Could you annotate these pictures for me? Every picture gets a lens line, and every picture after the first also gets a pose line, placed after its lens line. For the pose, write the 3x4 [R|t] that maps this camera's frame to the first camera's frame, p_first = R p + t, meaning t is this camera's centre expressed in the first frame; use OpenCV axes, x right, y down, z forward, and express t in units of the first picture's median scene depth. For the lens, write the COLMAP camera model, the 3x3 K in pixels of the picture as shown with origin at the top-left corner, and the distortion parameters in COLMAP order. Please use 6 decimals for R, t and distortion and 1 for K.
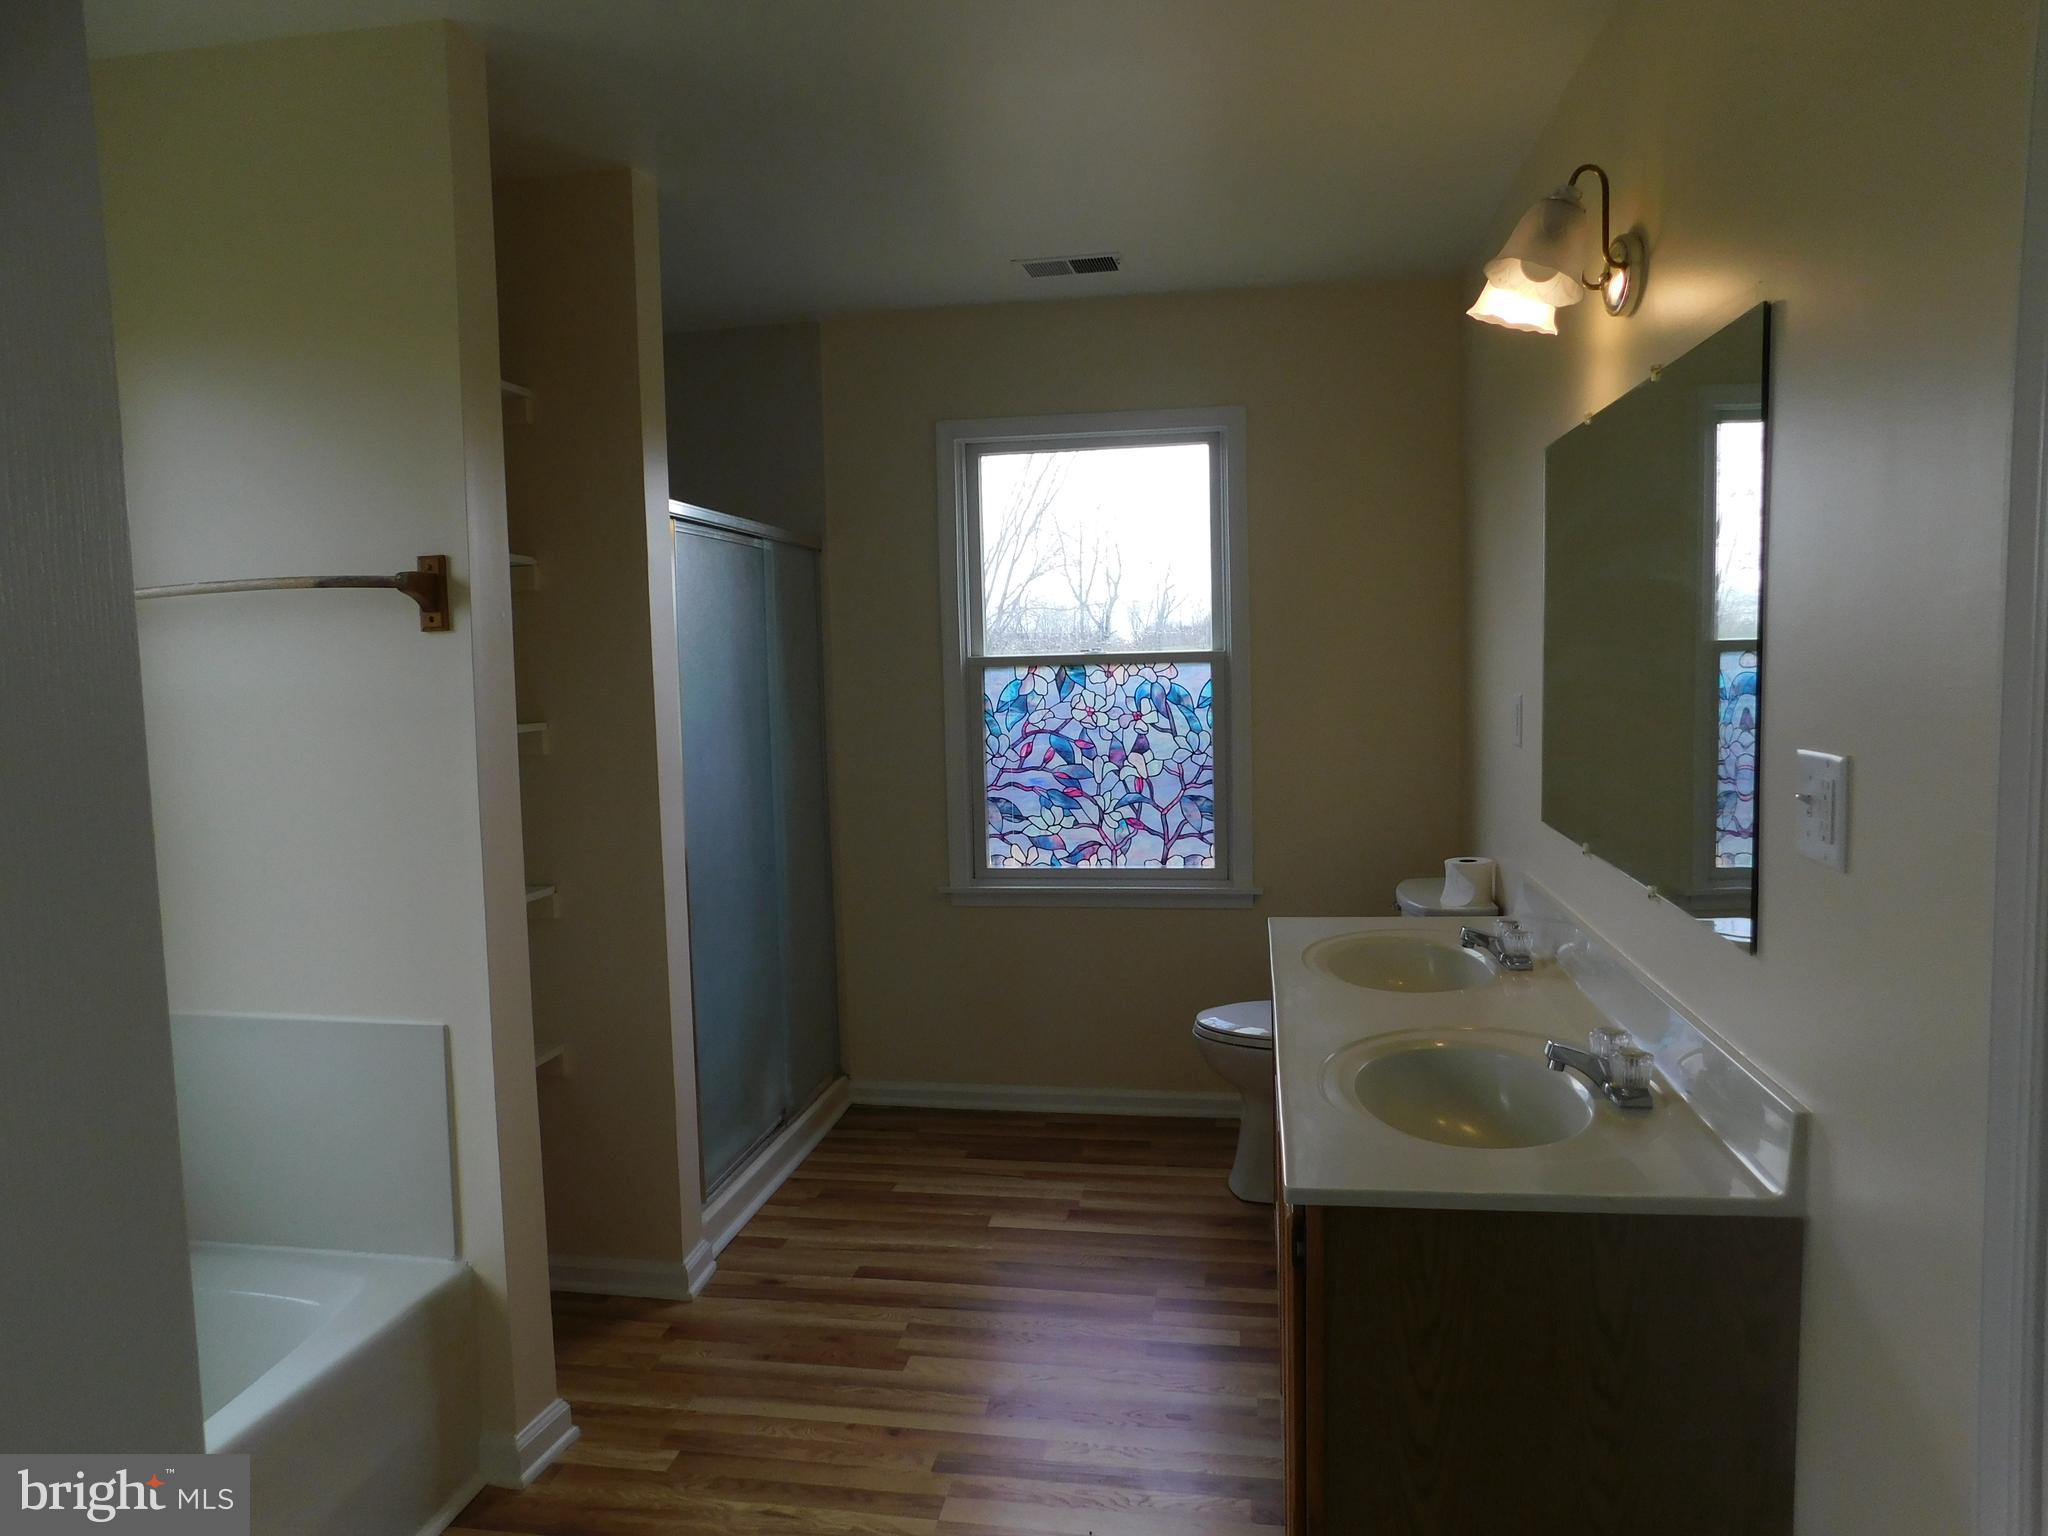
lens RADIAL K [[1359.3, 0, 1019.2], [0, 1359.3, 766.9], [0, 0, 1]] dist [-0.054028, 0.035643]
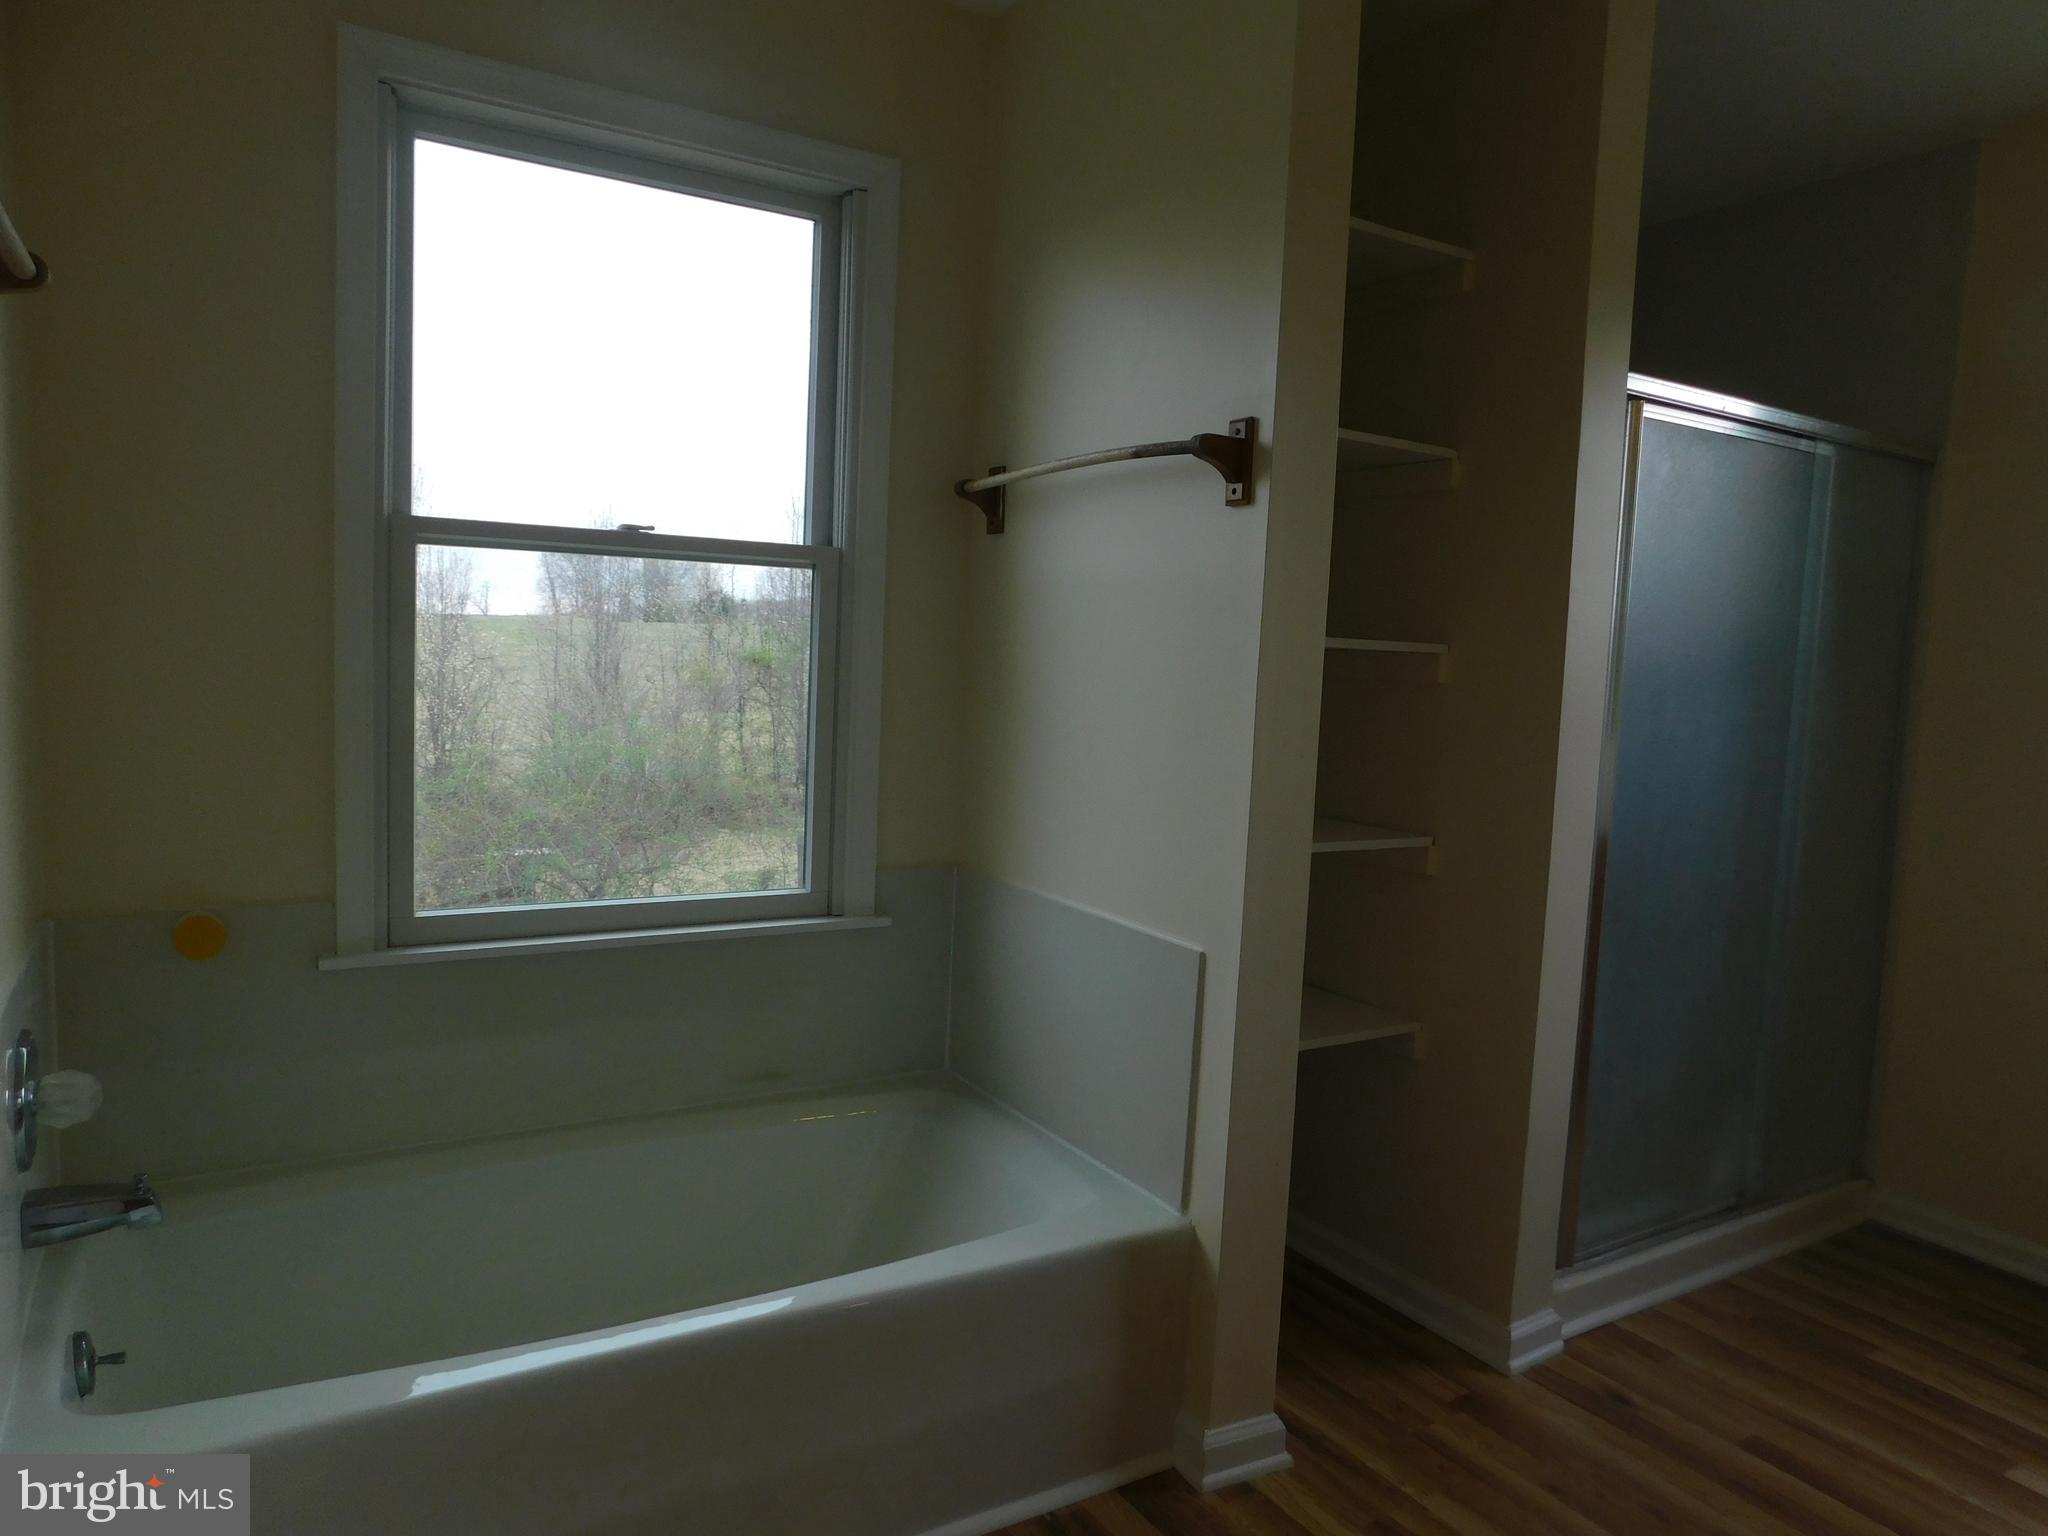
lens RADIAL K [[1359.3, 0, 1018.2], [0, 1359.3, 754.9], [0, 0, 1]] dist [-0.054028, 0.035643]
pose [[0.662729, 0.122787, -0.738725, 0.105862], [-0.121842, 0.991002, 0.055412, 0.021109], [0.738881, 0.053284, 0.671726, 0.226629]]
